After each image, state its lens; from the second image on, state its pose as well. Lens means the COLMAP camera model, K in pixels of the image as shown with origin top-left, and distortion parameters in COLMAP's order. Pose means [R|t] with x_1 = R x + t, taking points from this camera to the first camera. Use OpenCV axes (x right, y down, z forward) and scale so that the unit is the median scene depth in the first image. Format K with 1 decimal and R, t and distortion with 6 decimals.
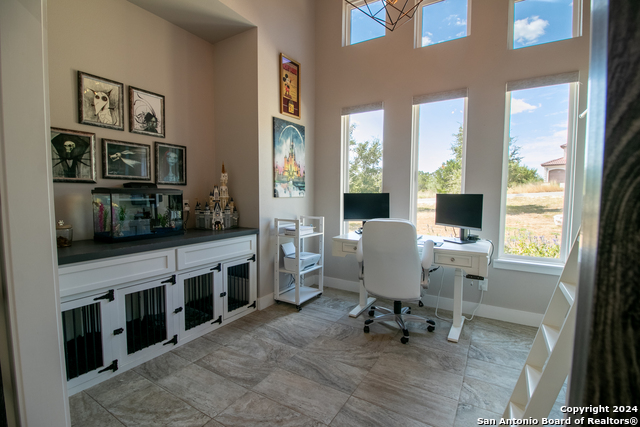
lens RADIAL K [[293.7, 0, 321.0], [0, 293.7, 211.5], [0, 0, 1]] dist [-0.004146, -0.008884]
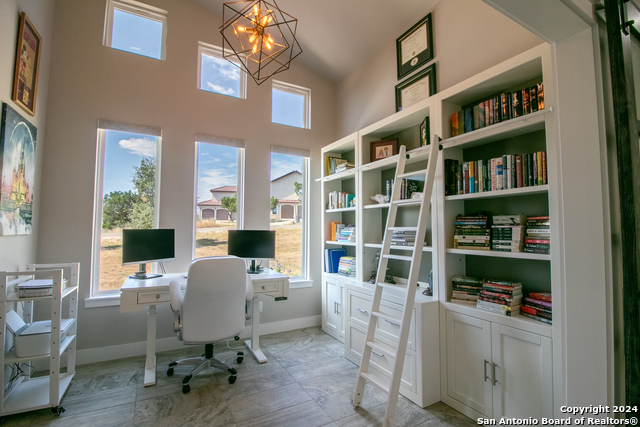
lens RADIAL K [[293.7, 0, 314.4], [0, 293.7, 212.0], [0, 0, 1]] dist [-0.004146, -0.008884]
pose [[0.502243, 0.052535, 0.863129, -0.330380], [0.048408, 0.994879, -0.088722, -0.013823], [-0.863371, 0.086343, 0.497128, 0.166032]]
